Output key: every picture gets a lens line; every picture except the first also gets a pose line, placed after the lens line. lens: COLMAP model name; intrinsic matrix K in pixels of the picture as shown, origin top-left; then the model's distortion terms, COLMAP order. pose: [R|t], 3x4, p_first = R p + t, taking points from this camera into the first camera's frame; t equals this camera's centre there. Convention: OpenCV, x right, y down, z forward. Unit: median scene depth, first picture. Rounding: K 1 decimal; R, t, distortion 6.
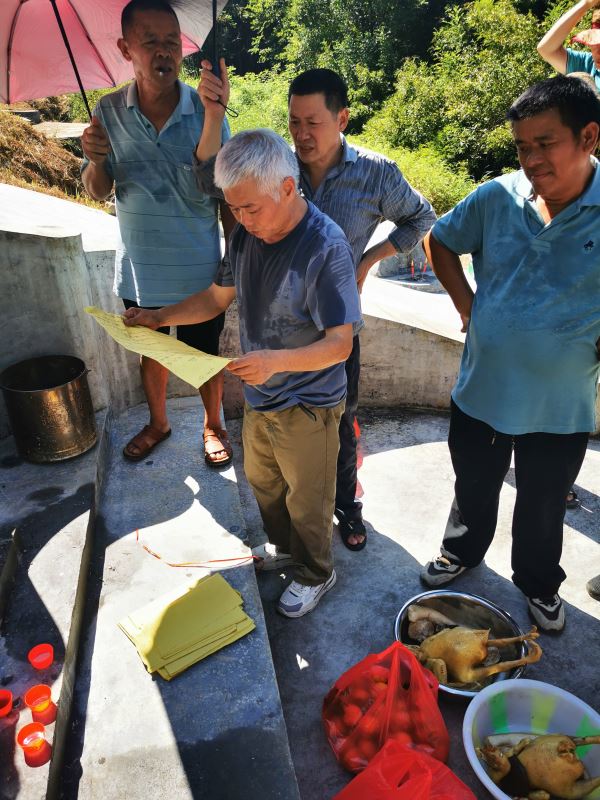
lens RADIAL K [[624.7, 0, 301.4], [0, 624.7, 390.9], [0, 0, 1]] dist [0.045949, -0.072152]
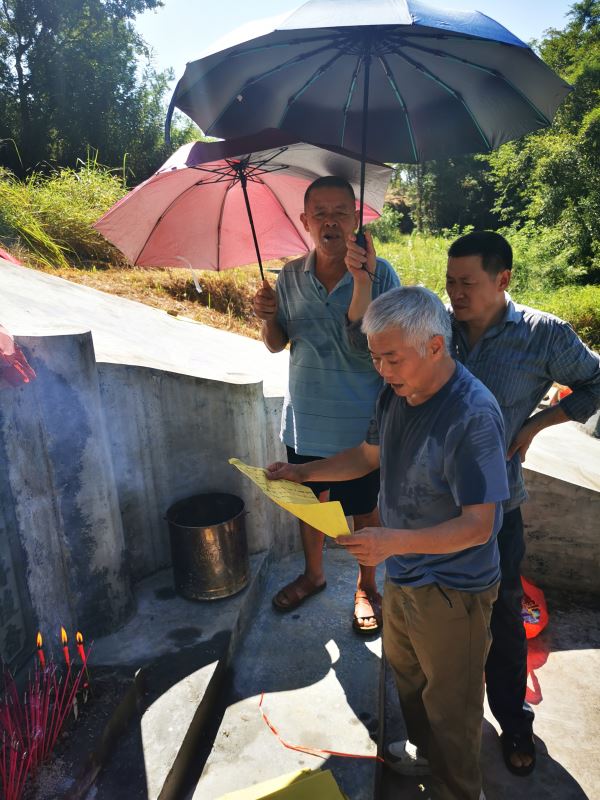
lens RADIAL K [[625.6, 0, 303.5], [0, 625.6, 401.3], [0, 0, 1]] dist [0.051887, -0.064665]
pose [[0.938074, 0.058621, -0.341439, 0.087048], [-0.127112, 0.975082, -0.181817, -0.037252], [0.322272, 0.213959, 0.922151, 0.060170]]
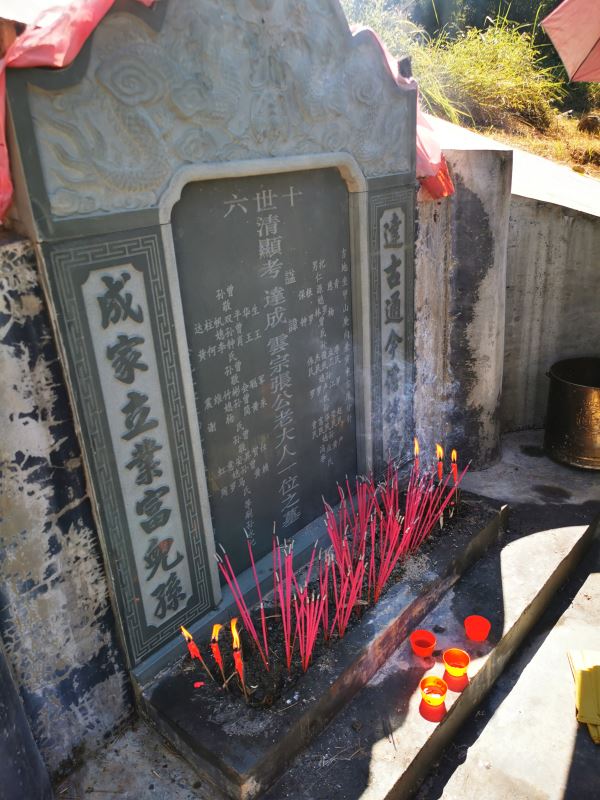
lens RADIAL K [[625.6, 0, 303.5], [0, 625.6, 401.3], [0, 0, 1]] dist [0.051887, -0.064665]
pose [[0.611210, 0.287982, -0.737217, 0.022286], [-0.320739, 0.941667, 0.101929, 0.058089], [0.723567, 0.174154, 0.667923, 0.075590]]
